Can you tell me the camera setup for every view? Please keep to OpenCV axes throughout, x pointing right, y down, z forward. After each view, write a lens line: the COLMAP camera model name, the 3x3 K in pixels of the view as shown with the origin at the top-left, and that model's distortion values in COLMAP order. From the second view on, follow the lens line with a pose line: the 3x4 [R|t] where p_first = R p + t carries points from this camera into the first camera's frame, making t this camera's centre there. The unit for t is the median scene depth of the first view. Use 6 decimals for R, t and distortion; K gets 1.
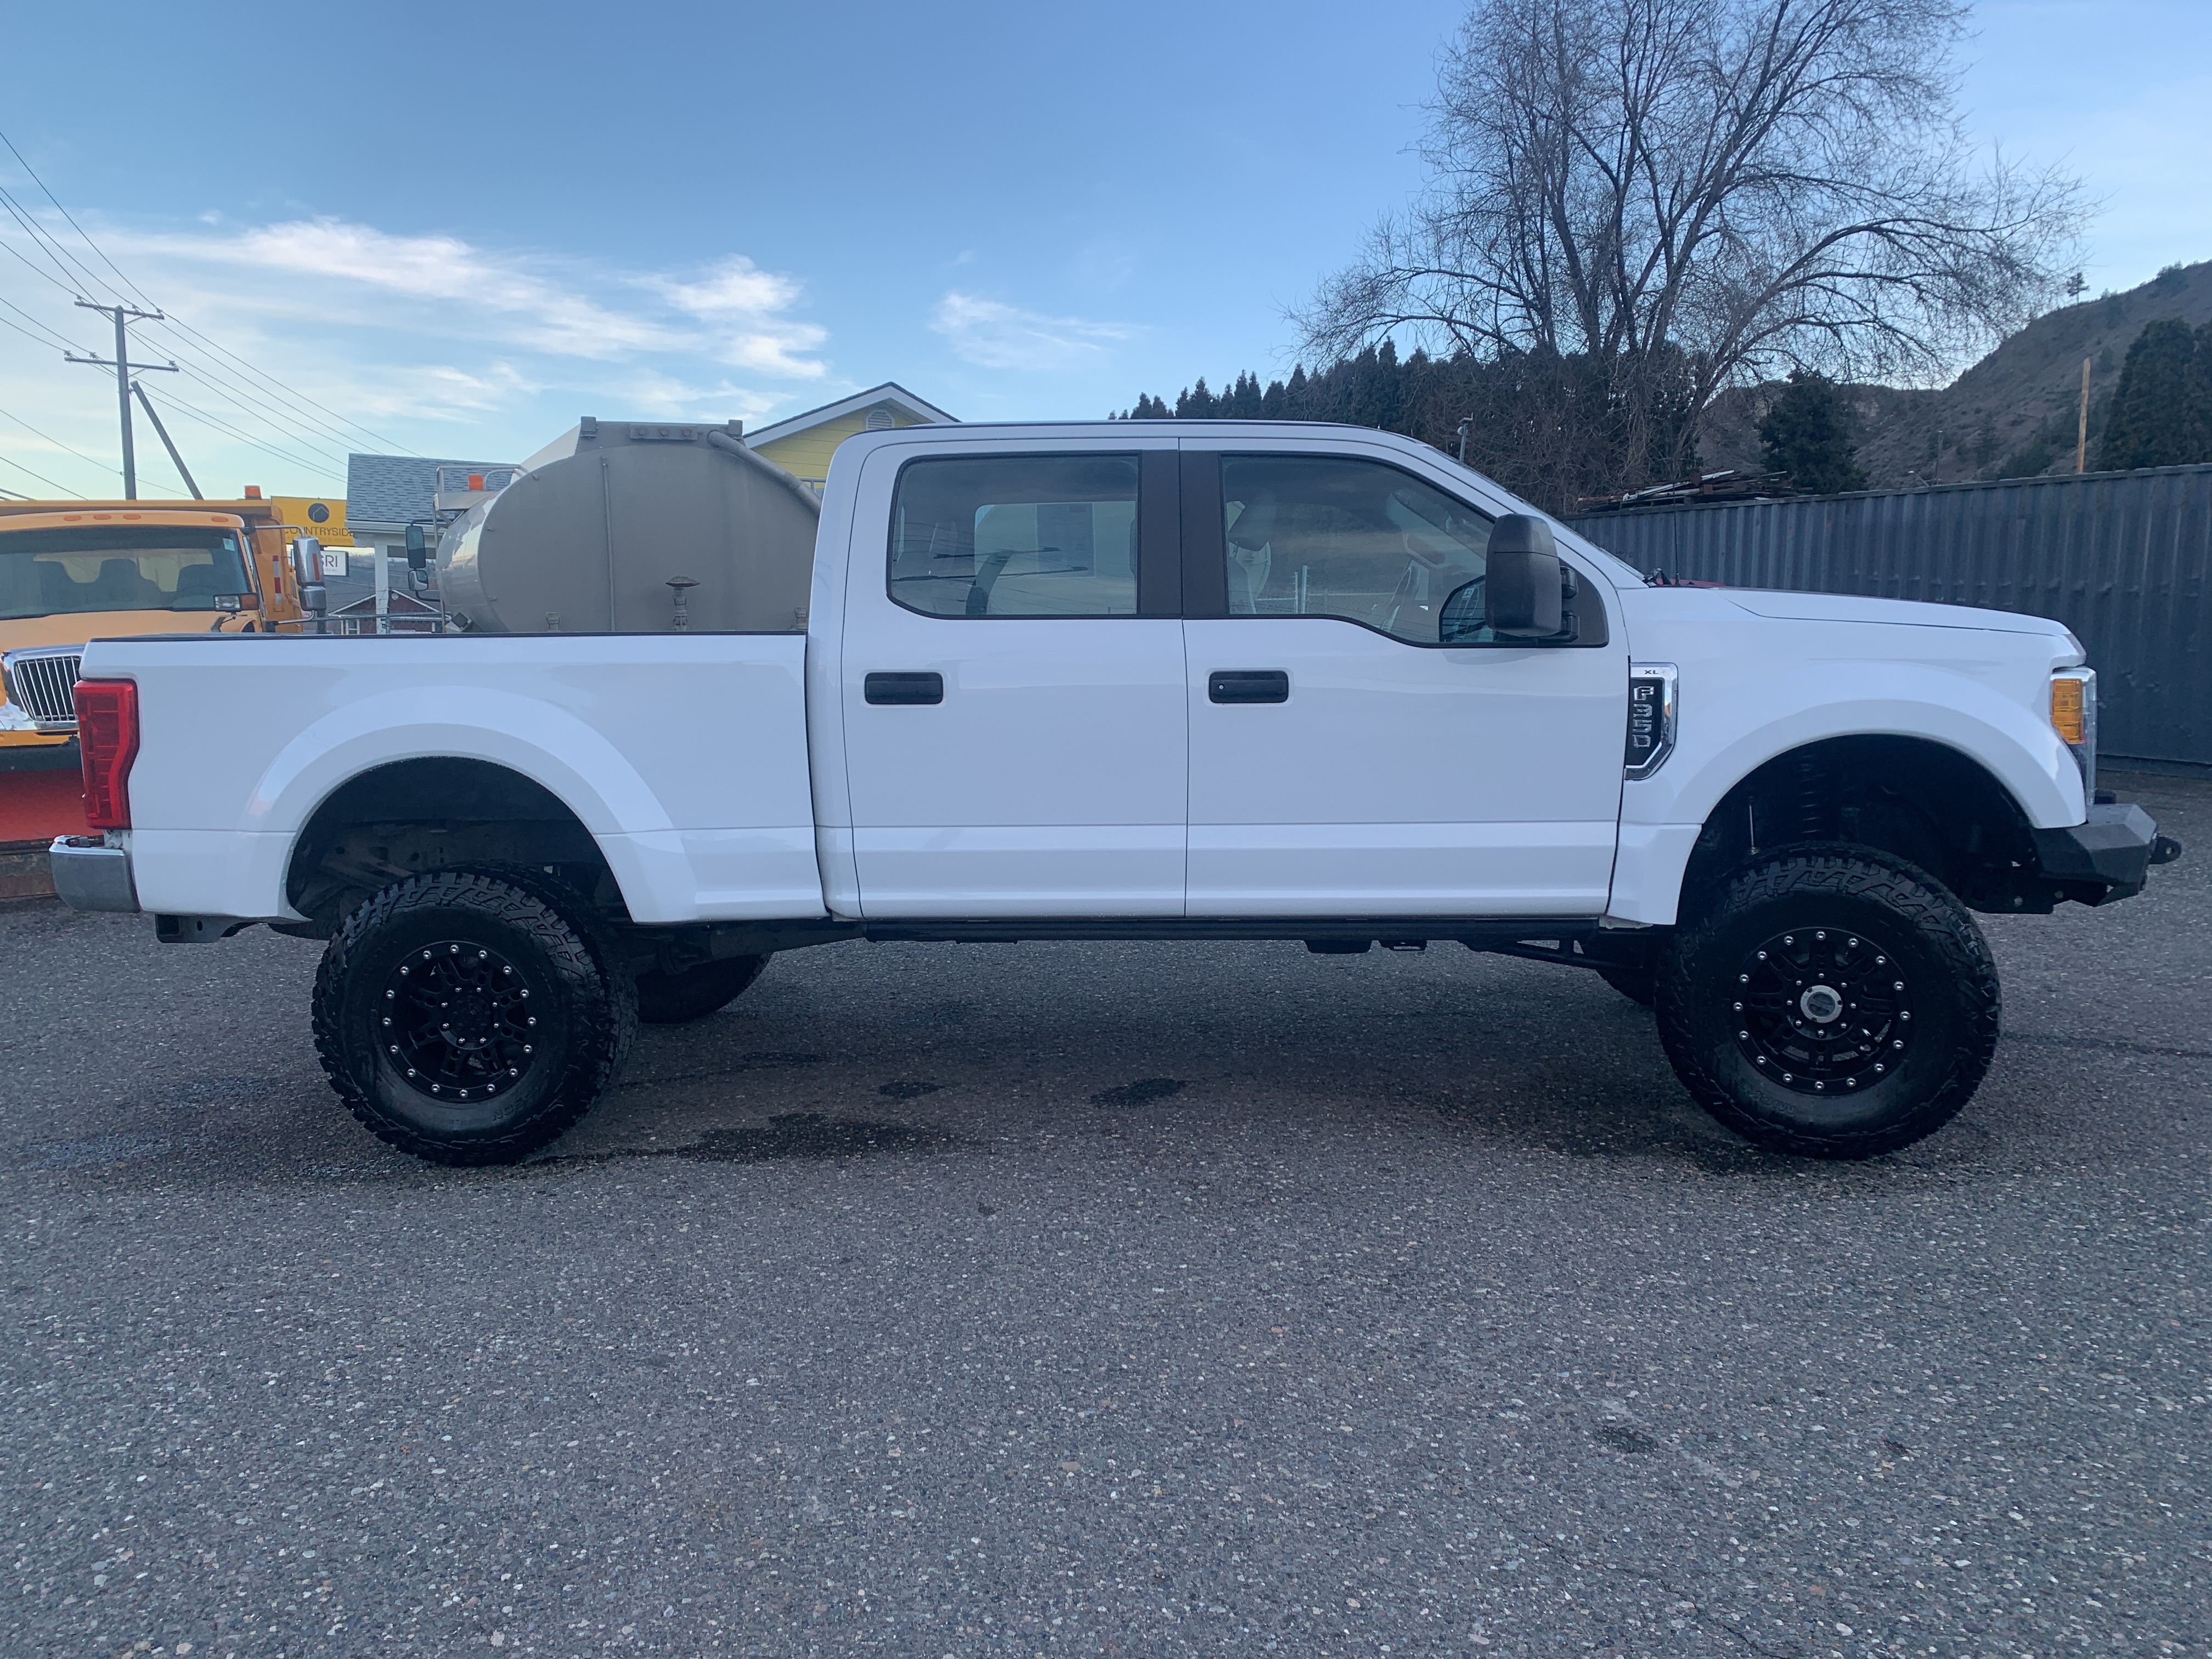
lens RADIAL K [[1699.6, 0, 1110.2], [0, 1699.6, 835.0], [0, 0, 1]] dist [0.023032, -0.016858]
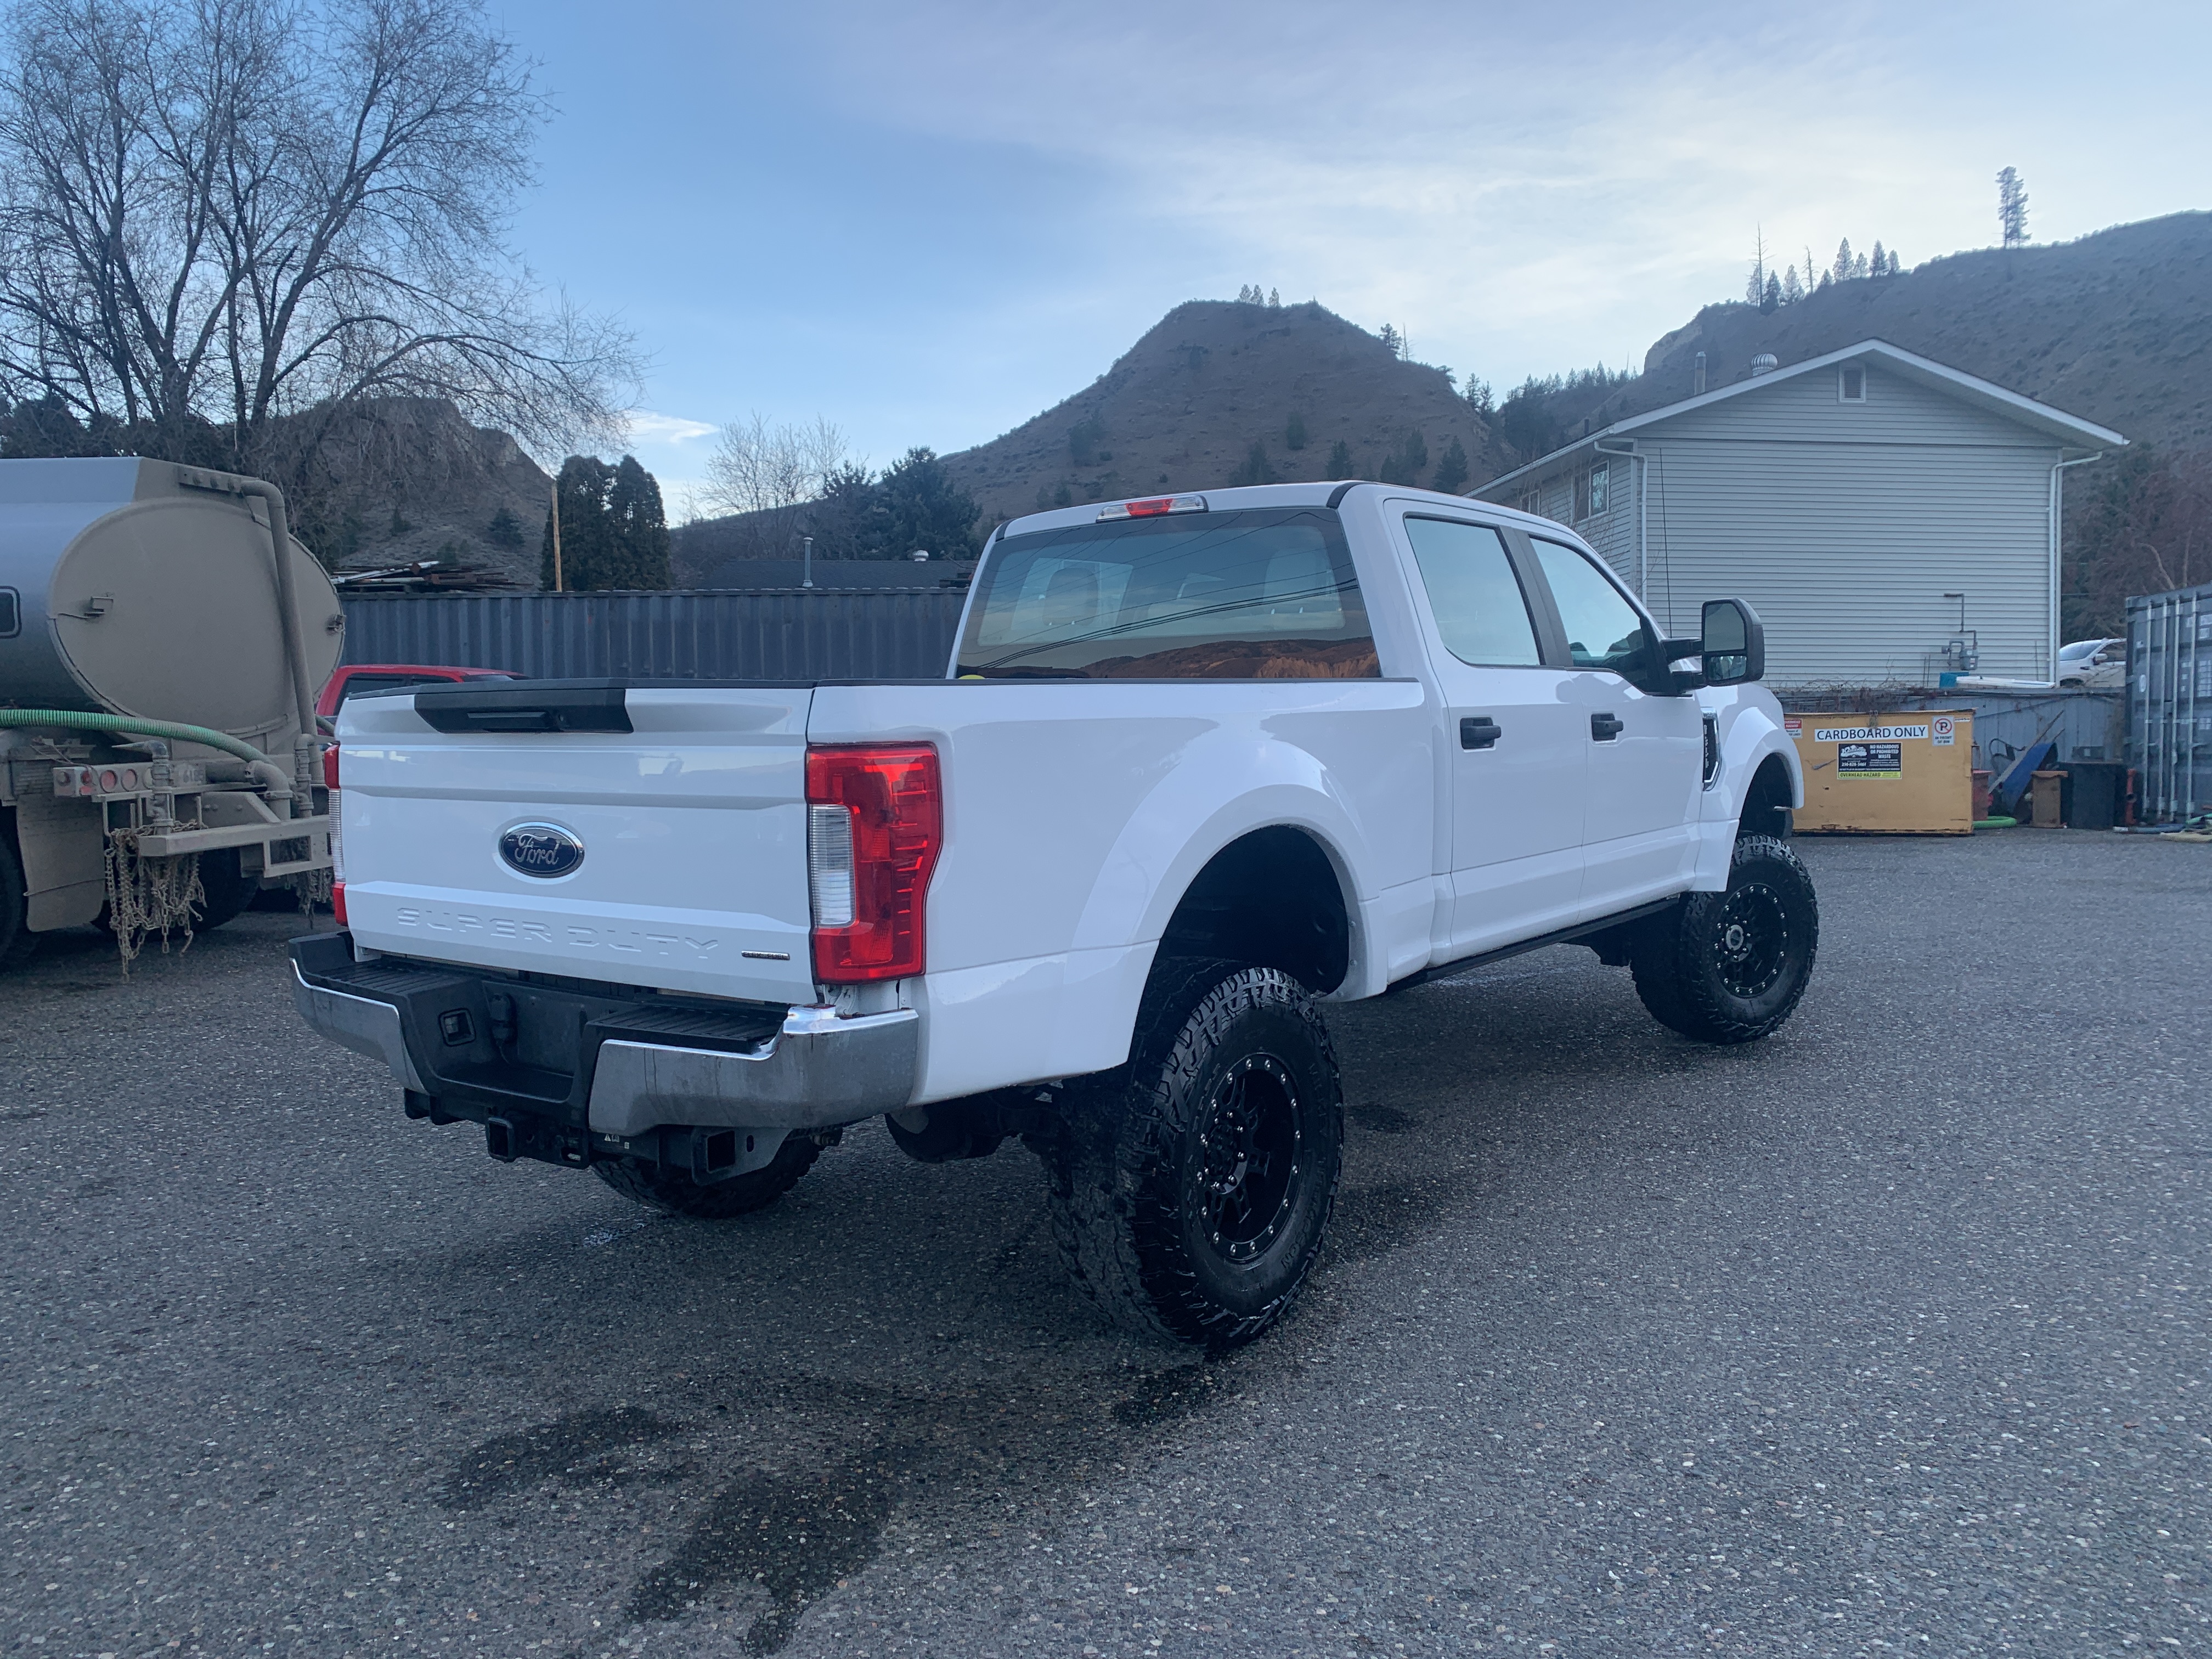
lens RADIAL K [[1699.6, 0, 1112.4], [0, 1699.6, 821.8], [0, 0, 1]] dist [0.023032, -0.016858]
pose [[0.552274, -0.054737, 0.831863, -0.303859], [0.111646, 0.993710, -0.008735, -0.013180], [-0.826153, 0.097699, 0.554912, 0.168703]]
